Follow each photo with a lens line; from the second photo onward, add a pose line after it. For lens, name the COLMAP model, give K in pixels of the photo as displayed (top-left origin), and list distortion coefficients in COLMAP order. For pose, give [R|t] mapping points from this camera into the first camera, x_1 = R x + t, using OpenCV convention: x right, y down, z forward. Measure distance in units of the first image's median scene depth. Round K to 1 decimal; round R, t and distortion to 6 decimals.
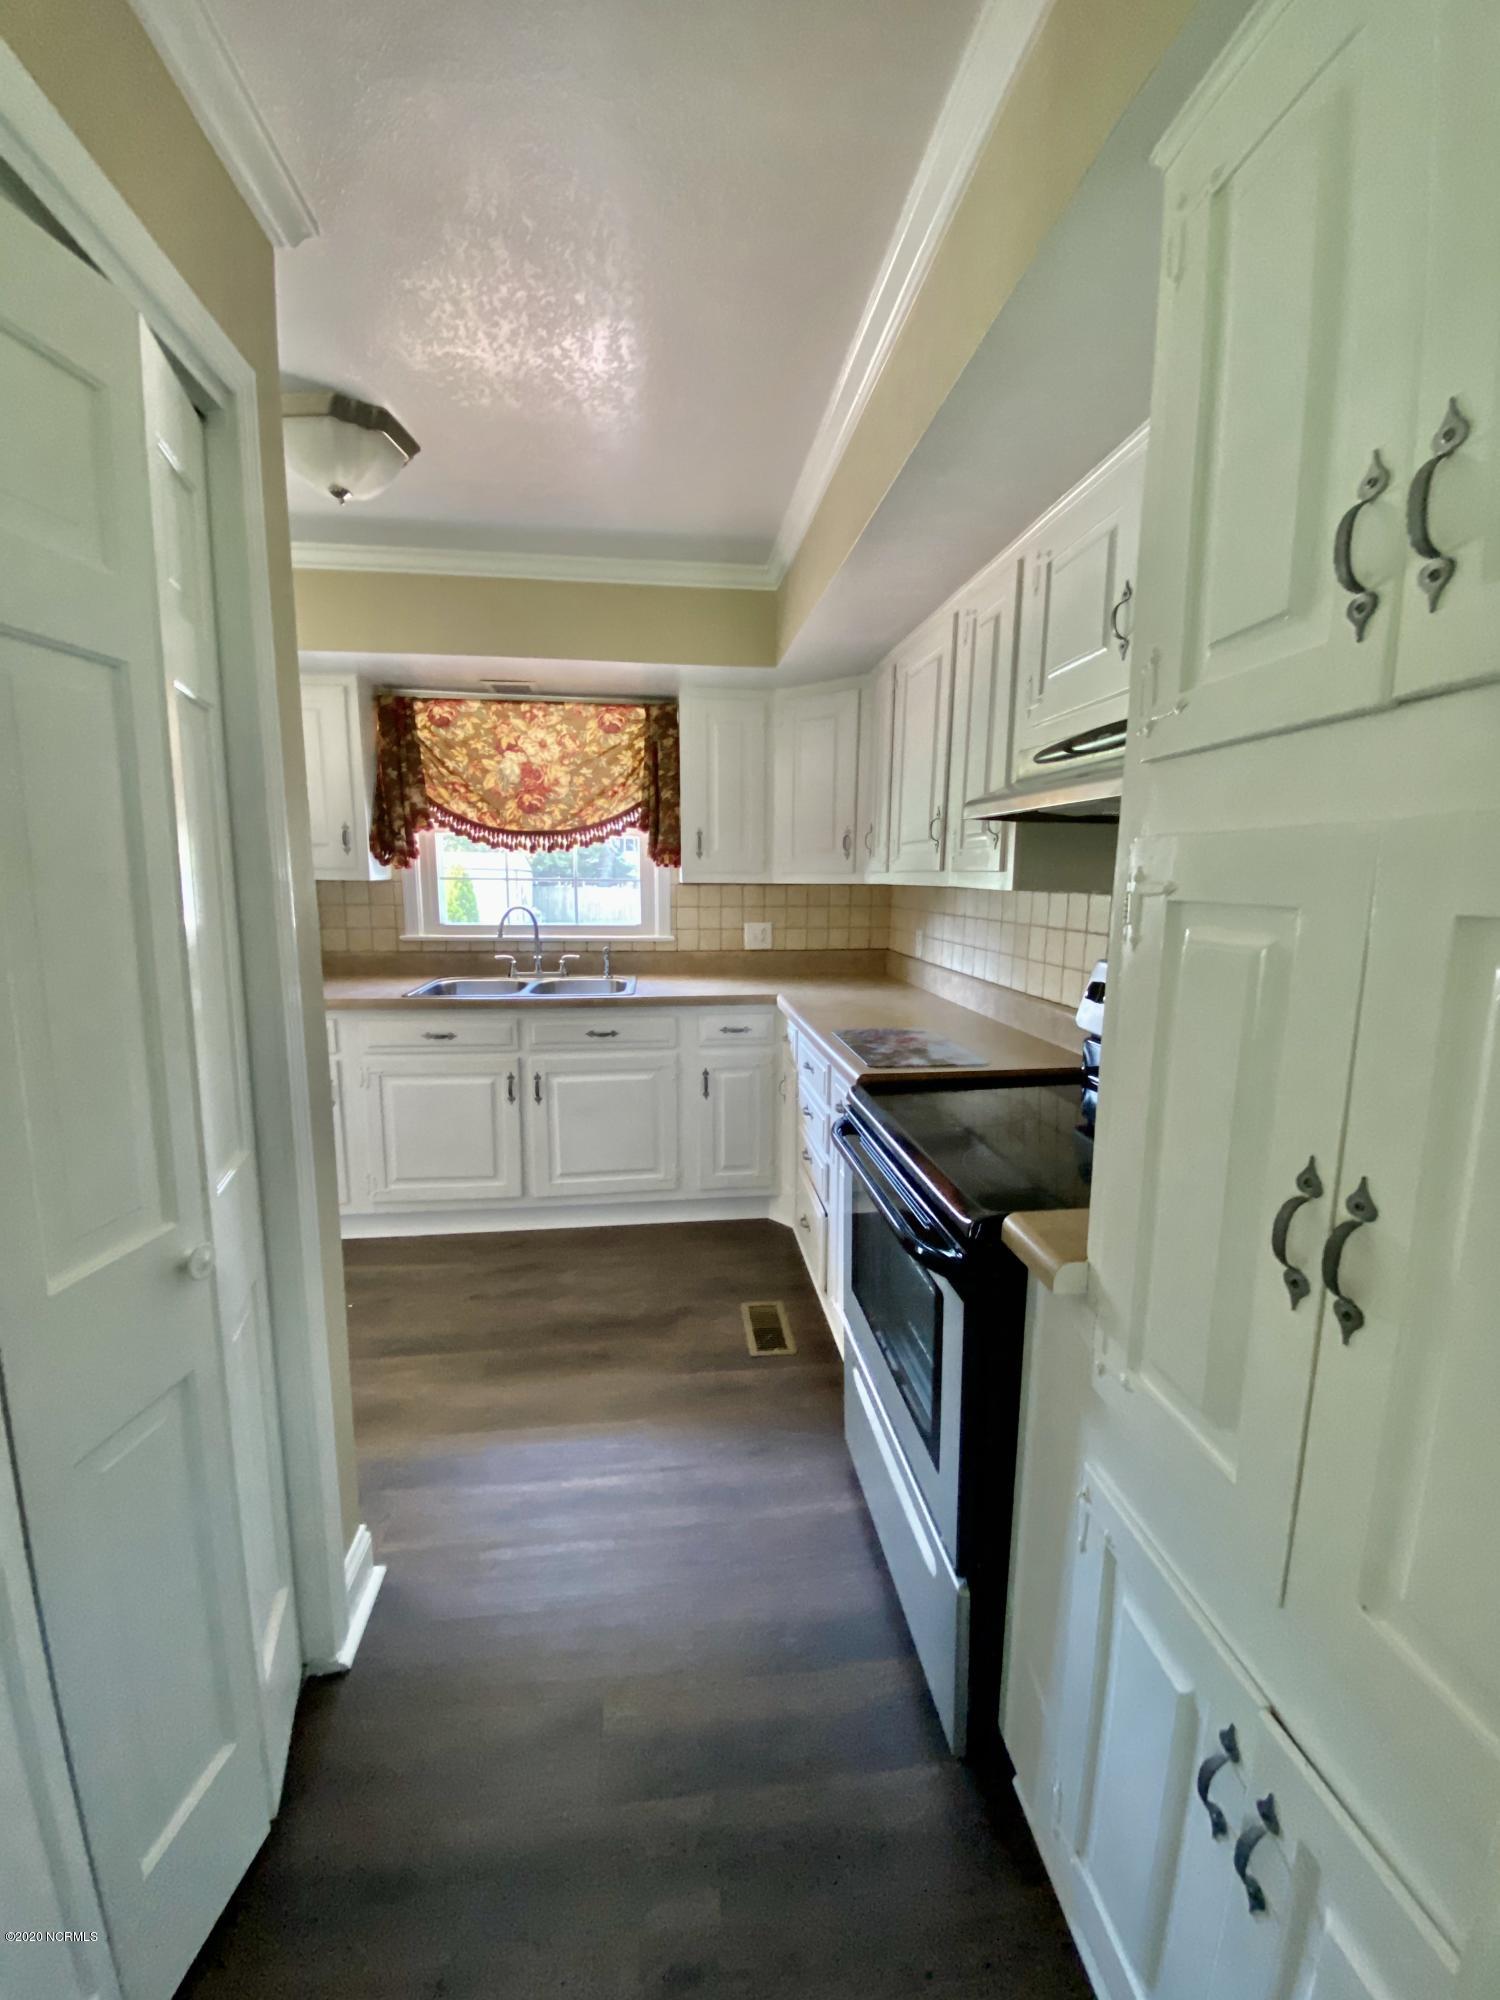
lens RADIAL K [[806.4, 0, 750.0], [0, 806.4, 1000.0], [0, 0, 1]] dist [0.037959, -0.029588]
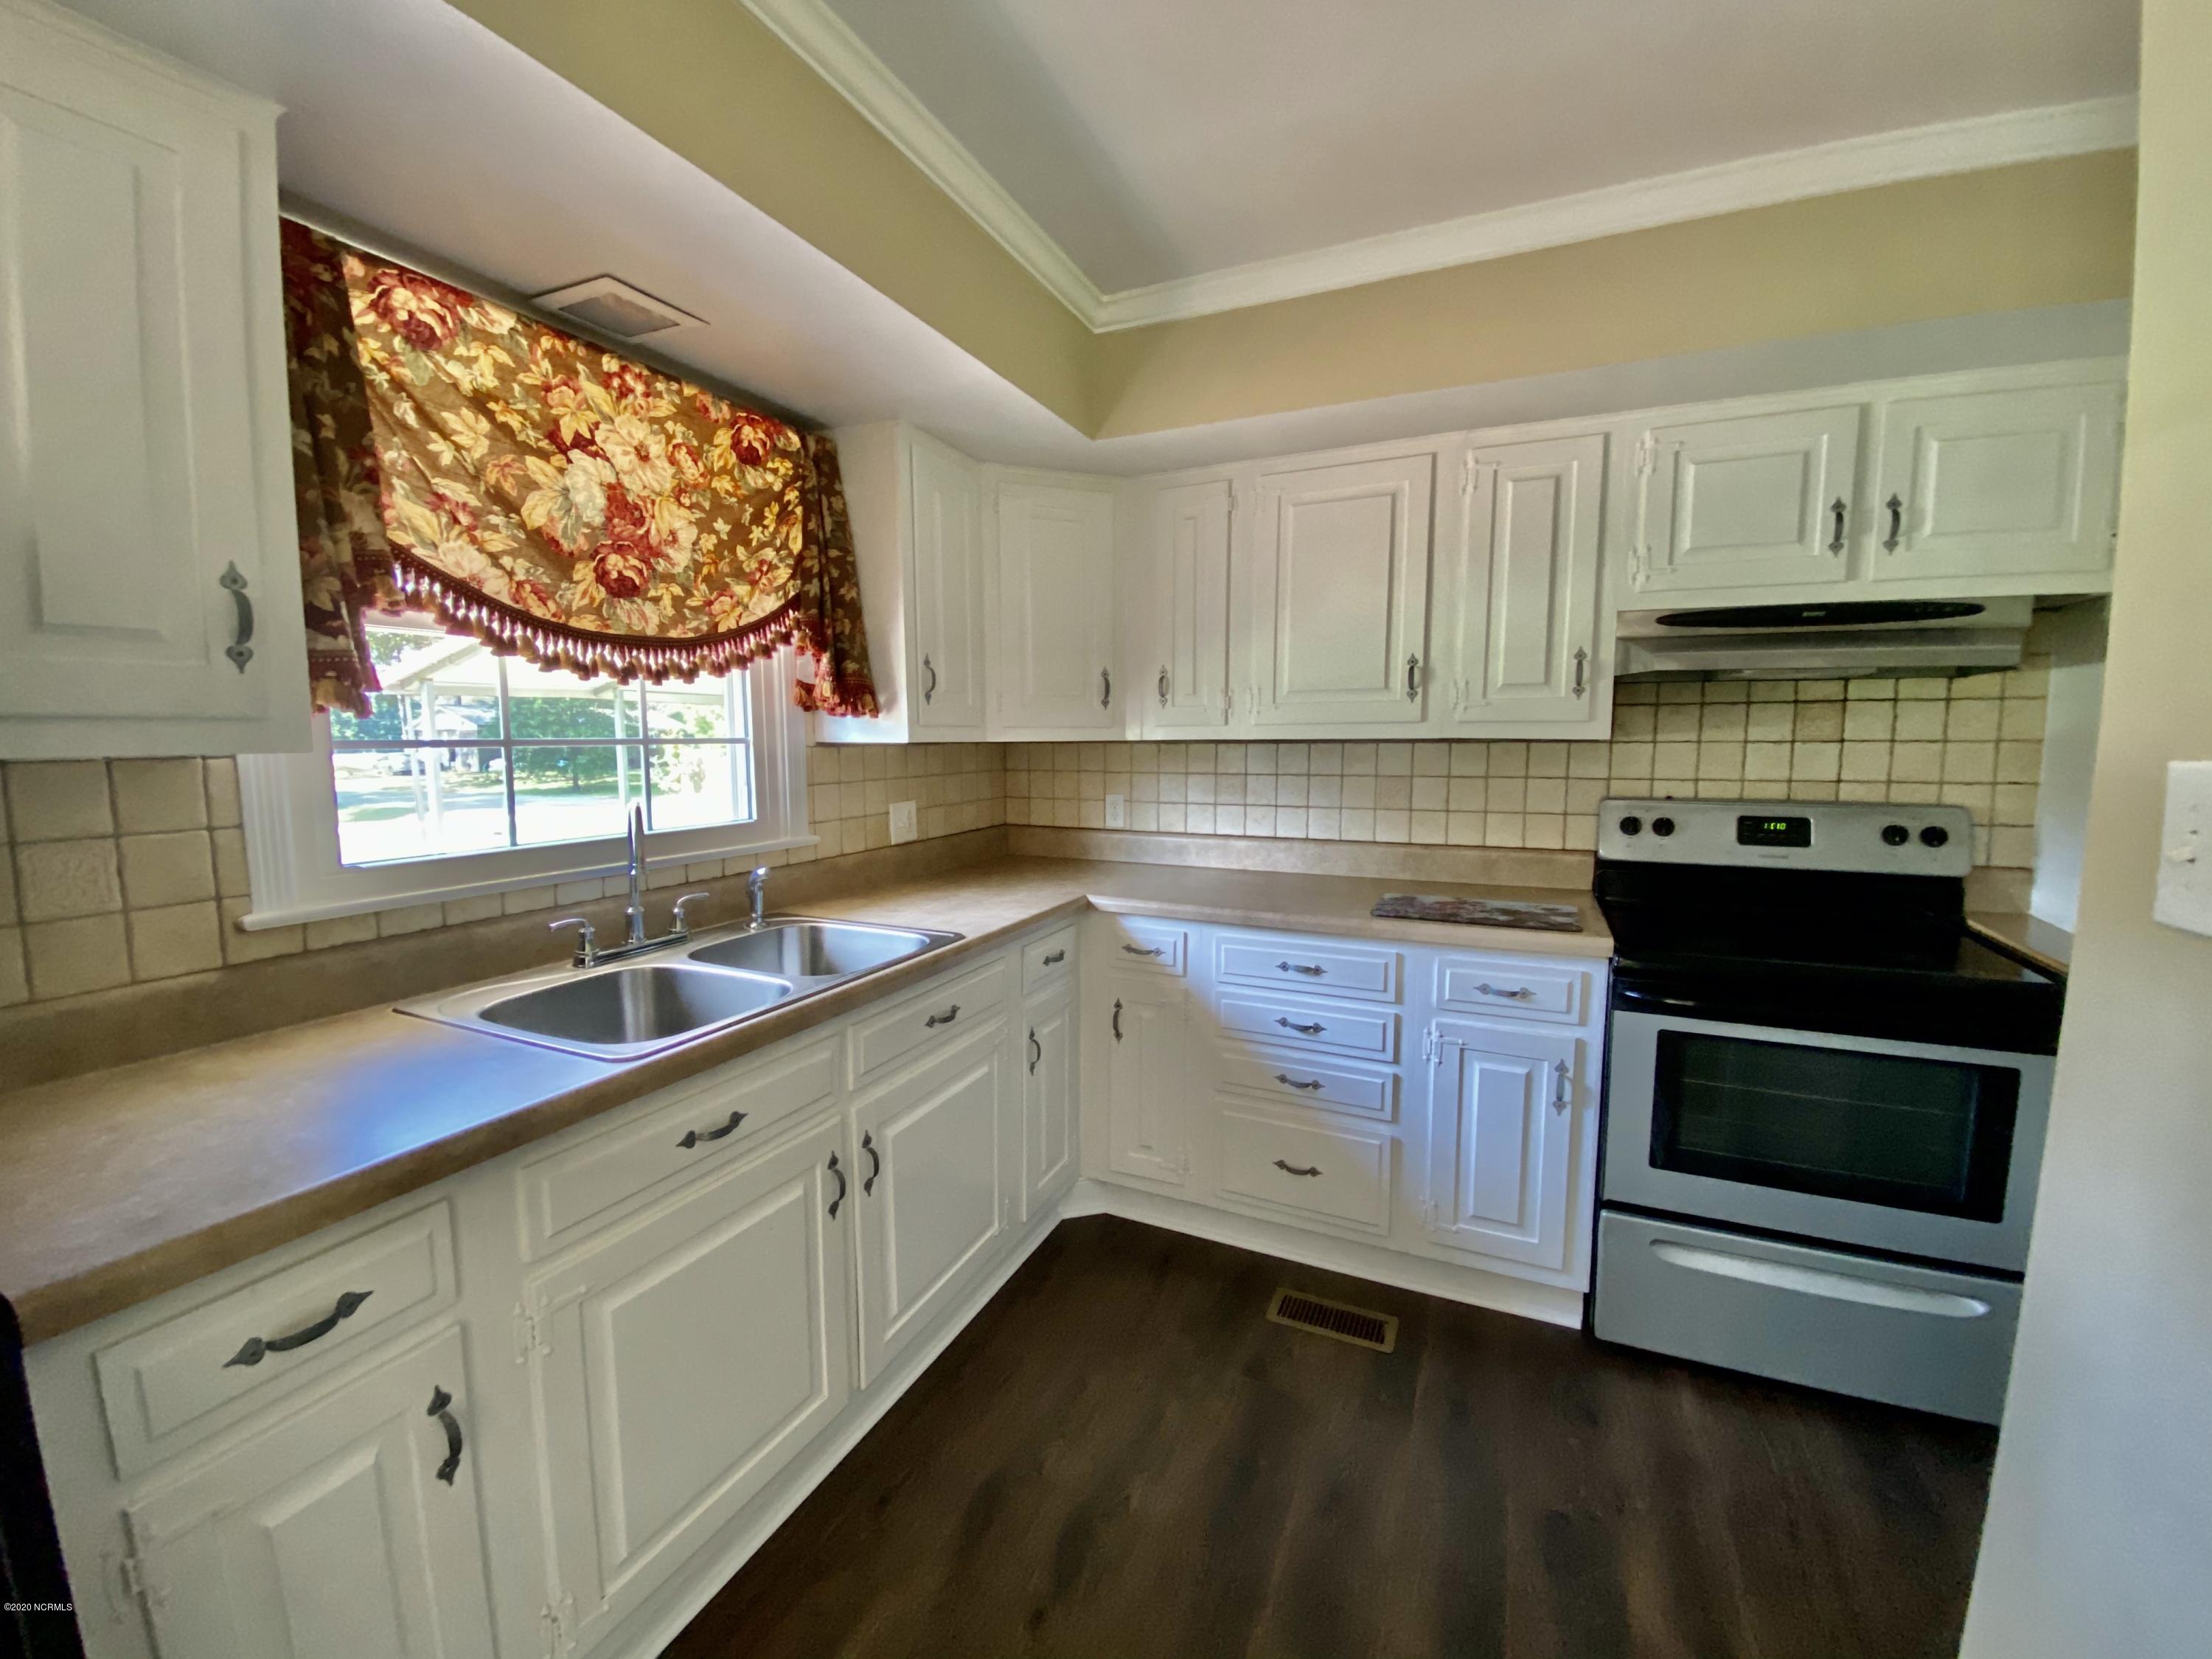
lens RADIAL K [[899.4, 0, 1098.6], [0, 899.4, 832.2], [0, 0, 1]] dist [0.008038, -0.014997]
pose [[0.526017, -0.103546, 0.844147, -0.578204], [0.142126, 0.989305, 0.032789, -0.079446], [-0.838514, 0.102727, 0.535108, 0.525708]]
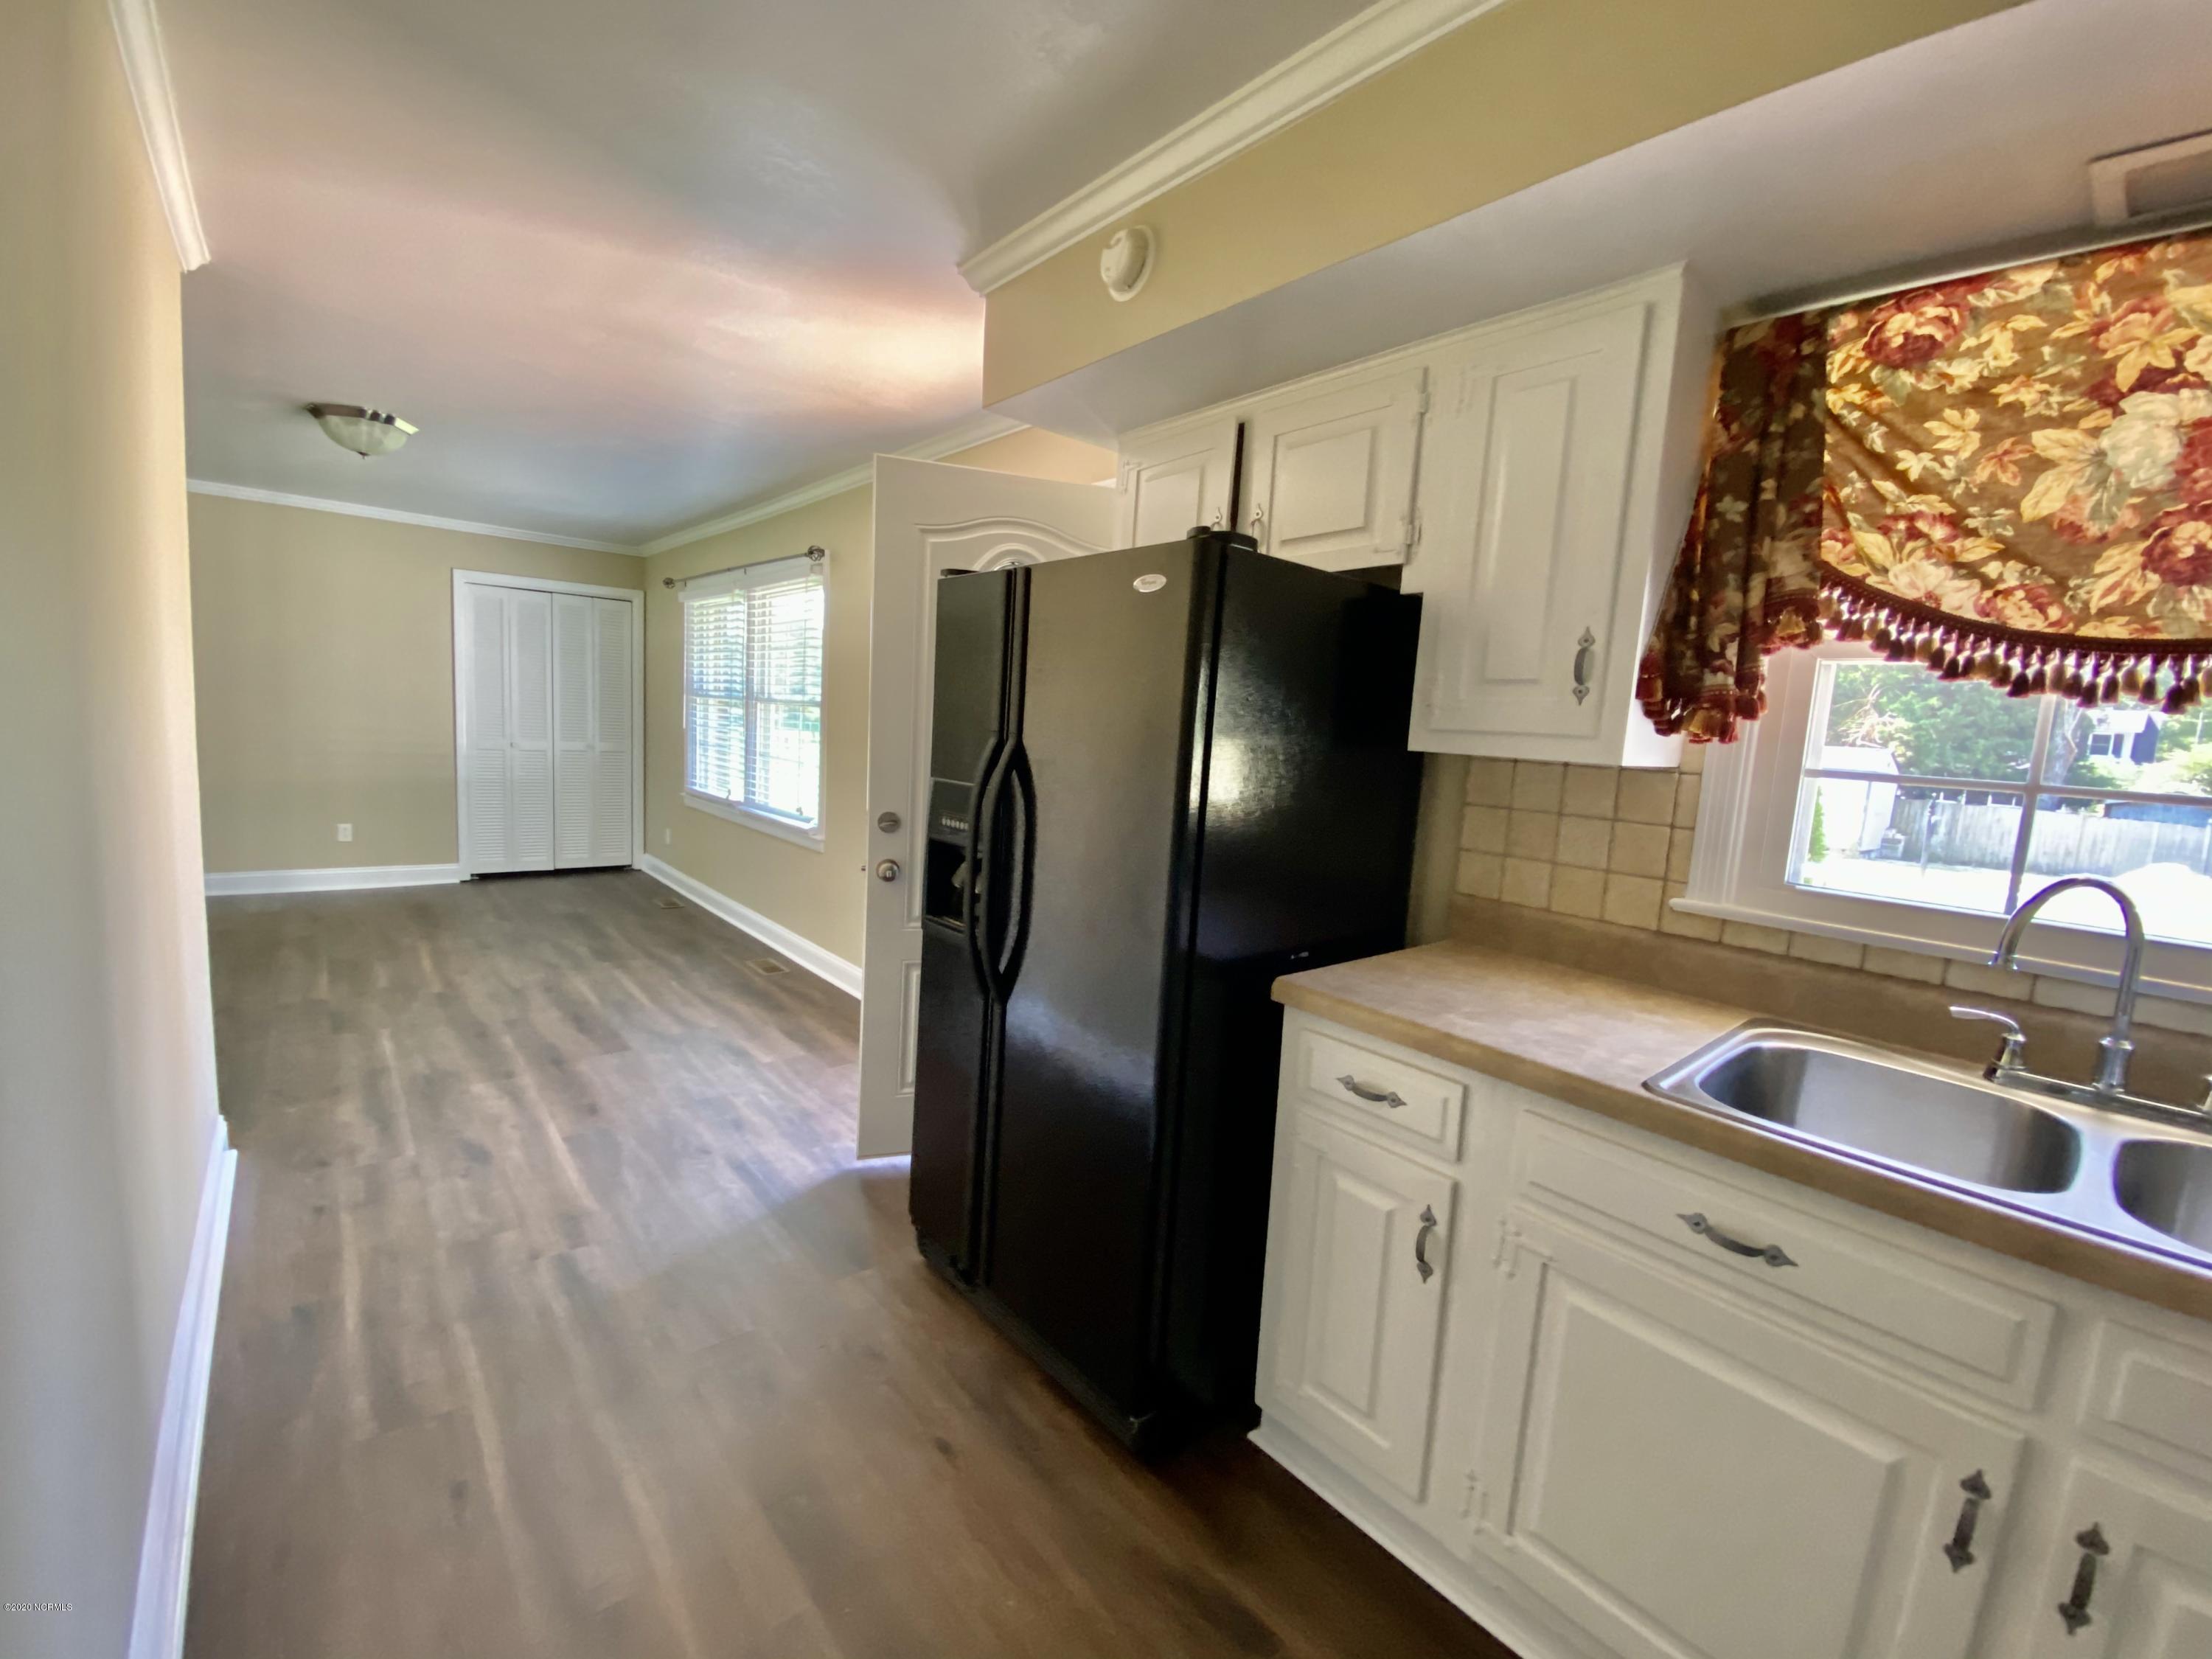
lens RADIAL K [[899.4, 0, 1098.6], [0, 899.4, 832.2], [0, 0, 1]] dist [0.008038, -0.014997]
pose [[0.550415, 0.122977, -0.825785, -0.218742], [-0.189391, 0.981699, 0.019960, -0.068440], [0.813126, 0.145410, 0.563632, 0.501526]]
